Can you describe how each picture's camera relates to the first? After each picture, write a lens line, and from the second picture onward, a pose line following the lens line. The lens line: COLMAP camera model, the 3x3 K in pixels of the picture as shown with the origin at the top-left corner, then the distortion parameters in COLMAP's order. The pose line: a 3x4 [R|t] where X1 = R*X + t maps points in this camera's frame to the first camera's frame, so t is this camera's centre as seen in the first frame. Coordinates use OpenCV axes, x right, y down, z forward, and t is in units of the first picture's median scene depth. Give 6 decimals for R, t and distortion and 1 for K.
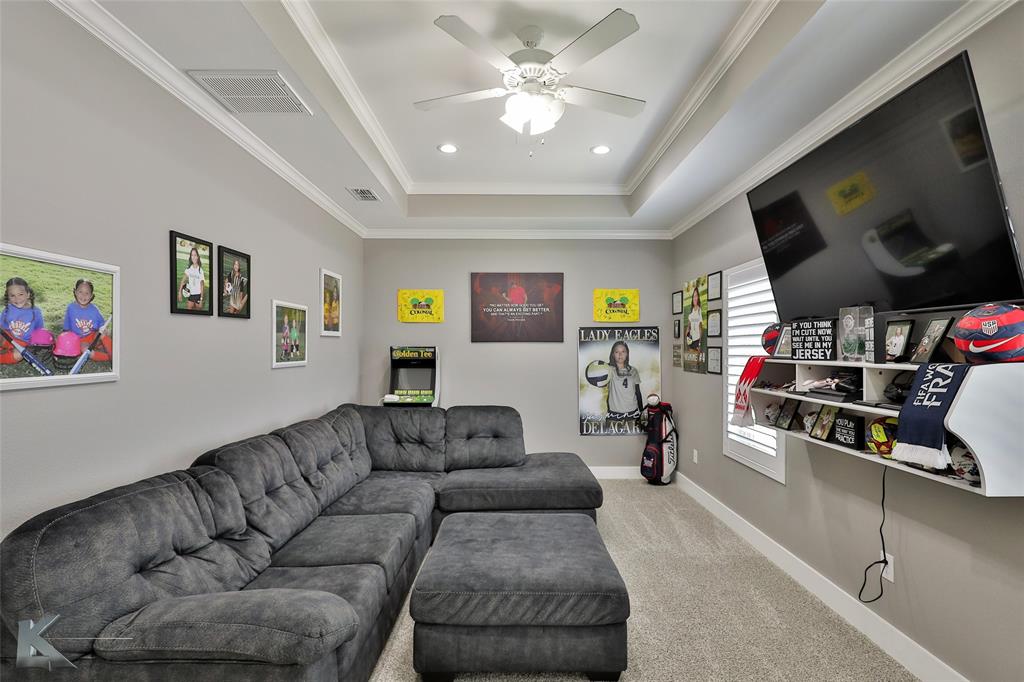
lens RADIAL K [[497.8, 0, 506.8], [0, 497.8, 350.2], [0, 0, 1]] dist [-0.020048, 0.008802]
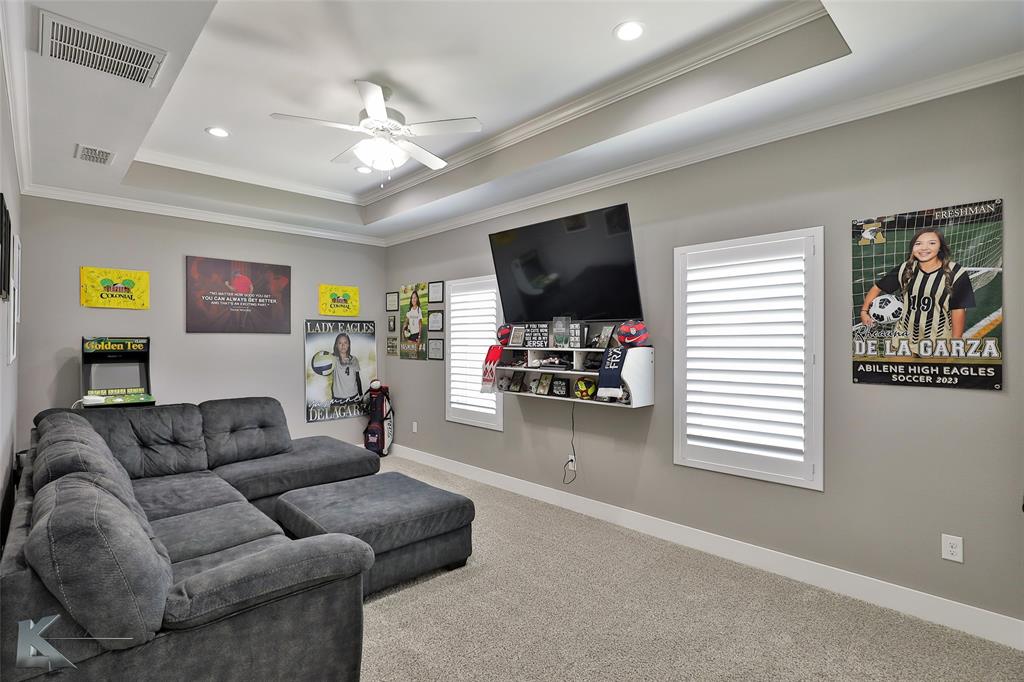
lens RADIAL K [[497.8, 0, 521.5], [0, 497.8, 338.7], [0, 0, 1]] dist [-0.020048, 0.008802]
pose [[0.721190, 0.004103, 0.692725, -0.345888], [0.000151, 0.999982, -0.006080, 0.000509], [-0.692737, 0.004490, 0.721176, -0.095743]]
